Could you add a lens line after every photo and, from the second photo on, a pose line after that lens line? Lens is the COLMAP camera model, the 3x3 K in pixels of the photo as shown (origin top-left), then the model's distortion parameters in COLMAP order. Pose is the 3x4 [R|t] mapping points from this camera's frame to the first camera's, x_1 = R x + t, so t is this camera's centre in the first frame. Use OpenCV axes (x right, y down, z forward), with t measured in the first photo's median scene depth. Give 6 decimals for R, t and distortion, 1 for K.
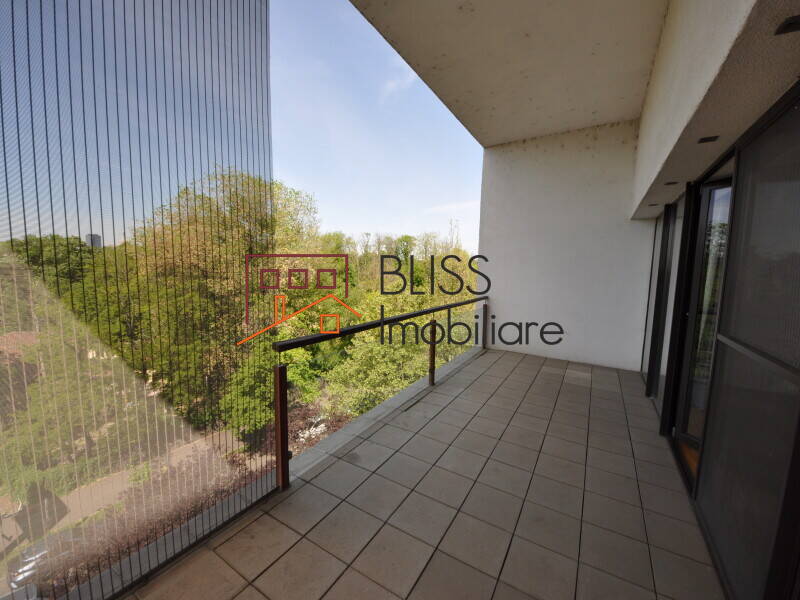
lens RADIAL K [[323.1, 0, 399.1], [0, 323.1, 301.1], [0, 0, 1]] dist [-0.004278, -0.000617]
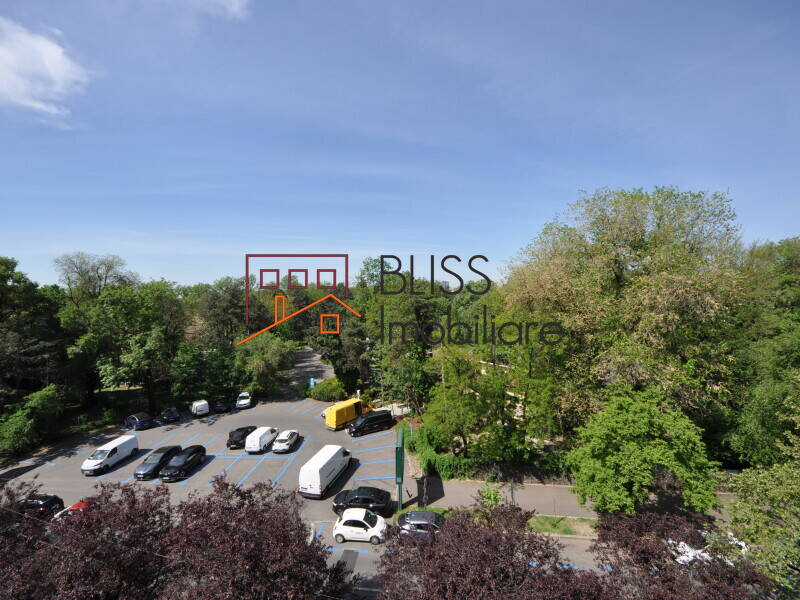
lens RADIAL K [[323.1, 0, 400.6], [0, 323.1, 296.2], [0, 0, 1]] dist [-0.004278, -0.000617]
pose [[0.457038, -0.025168, -0.889091, 0.028794], [-0.072276, 0.995243, -0.065326, -0.023512], [0.886506, 0.094116, 0.453045, 0.163316]]
